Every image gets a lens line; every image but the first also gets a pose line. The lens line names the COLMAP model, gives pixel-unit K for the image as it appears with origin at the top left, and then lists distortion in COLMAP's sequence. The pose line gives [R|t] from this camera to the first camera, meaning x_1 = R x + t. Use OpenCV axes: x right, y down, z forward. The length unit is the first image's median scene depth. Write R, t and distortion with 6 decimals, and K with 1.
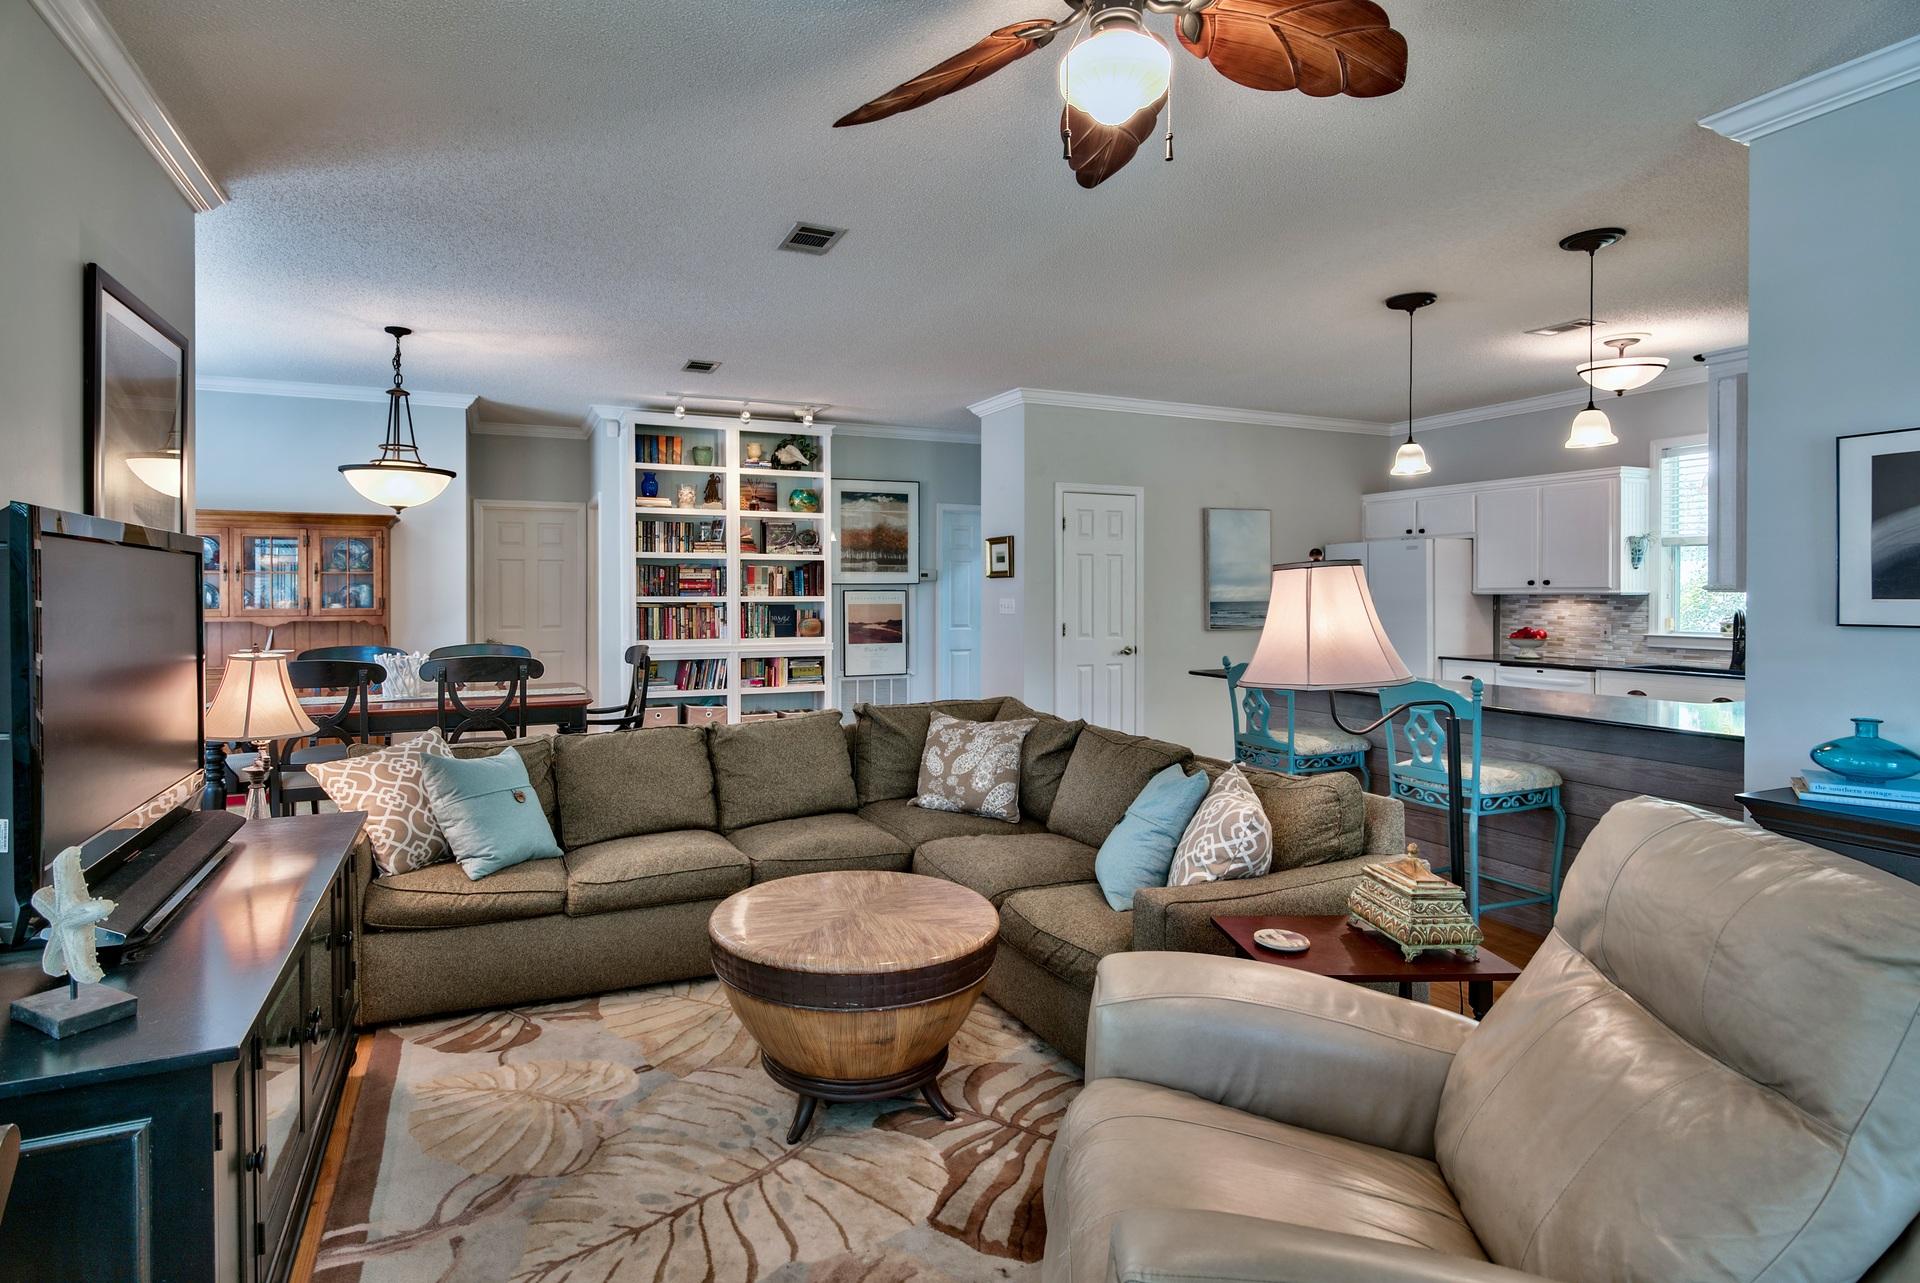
lens RADIAL K [[962.9, 0, 906.5], [0, 962.9, 600.4], [0, 0, 1]] dist [-0.010275, 0.000744]
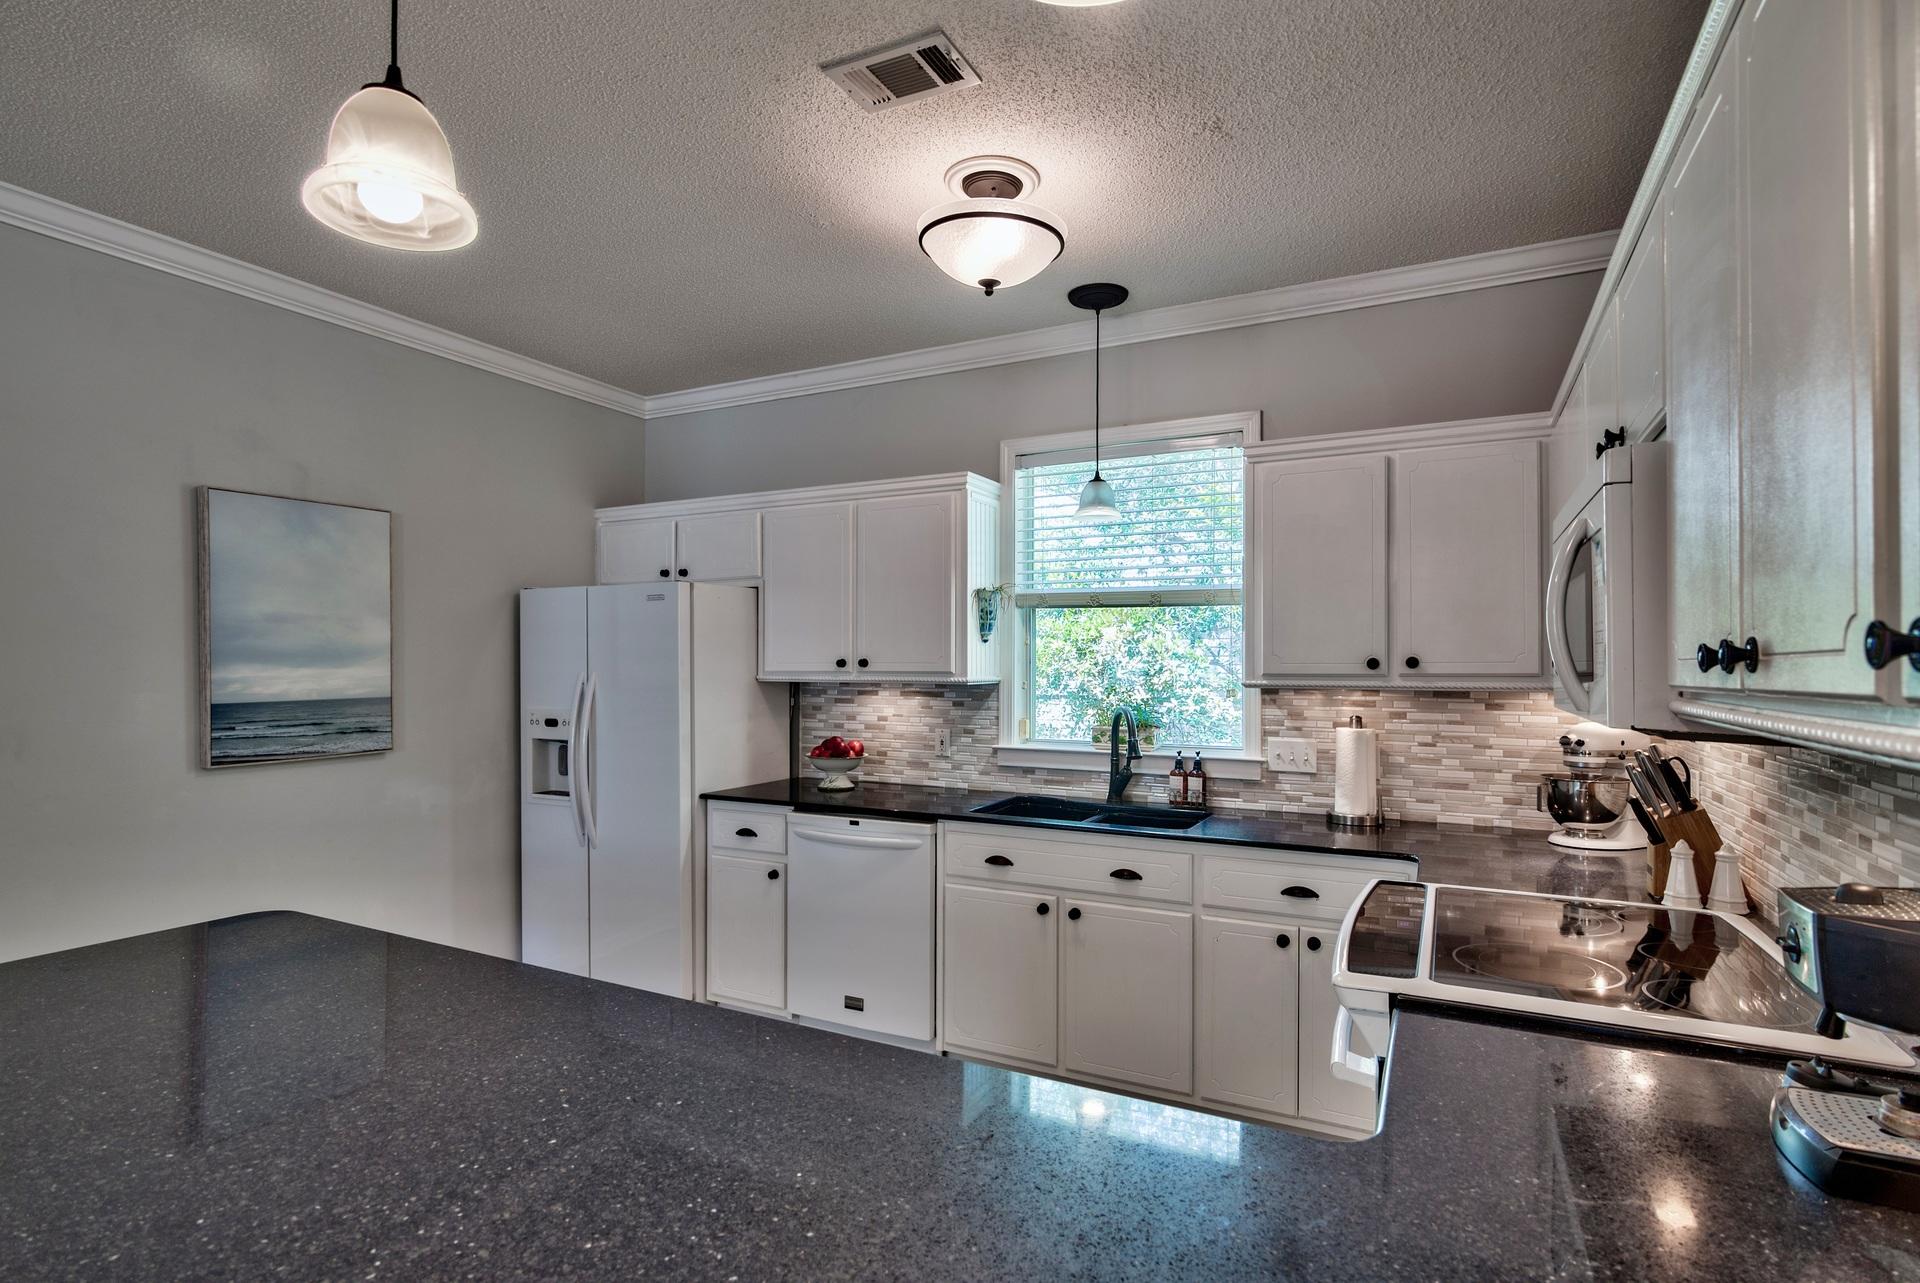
lens RADIAL K [[962.9, 0, 929.6], [0, 962.9, 662.8], [0, 0, 1]] dist [-0.010275, 0.000744]
pose [[0.788055, 0.002518, 0.615600, 0.294631], [0.001363, 0.999982, -0.005836, -0.013500], [-0.615603, 0.005438, 0.788037, 0.446526]]
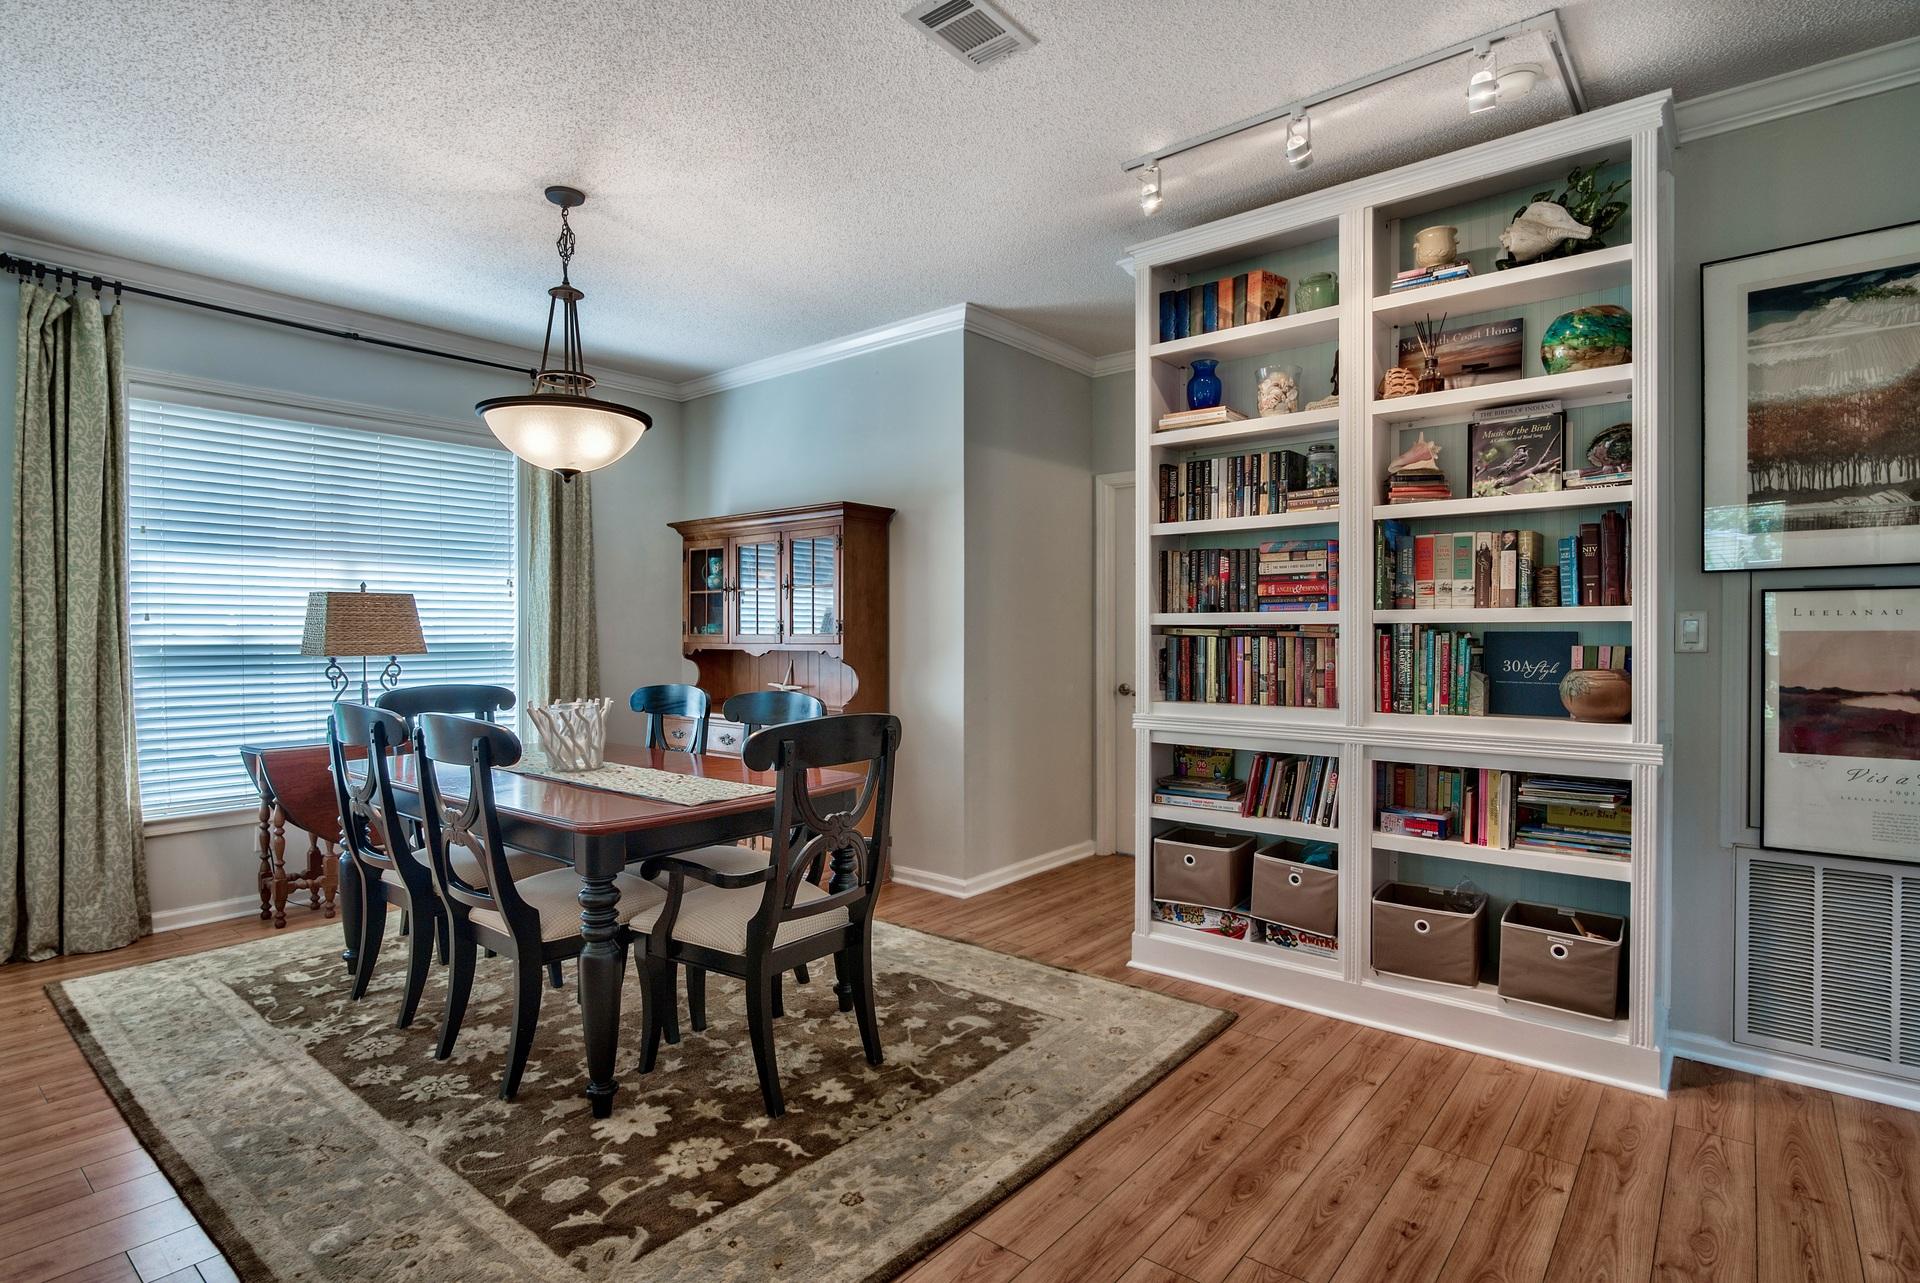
lens RADIAL K [[962.9, 0, 949.0], [0, 962.9, 638.1], [0, 0, 1]] dist [-0.010275, 0.000744]
pose [[0.450885, 0.003947, -0.892573, 0.113721], [-0.007626, 0.999971, 0.000570, 0.009122], [0.892550, 0.006549, 0.450902, 0.667524]]
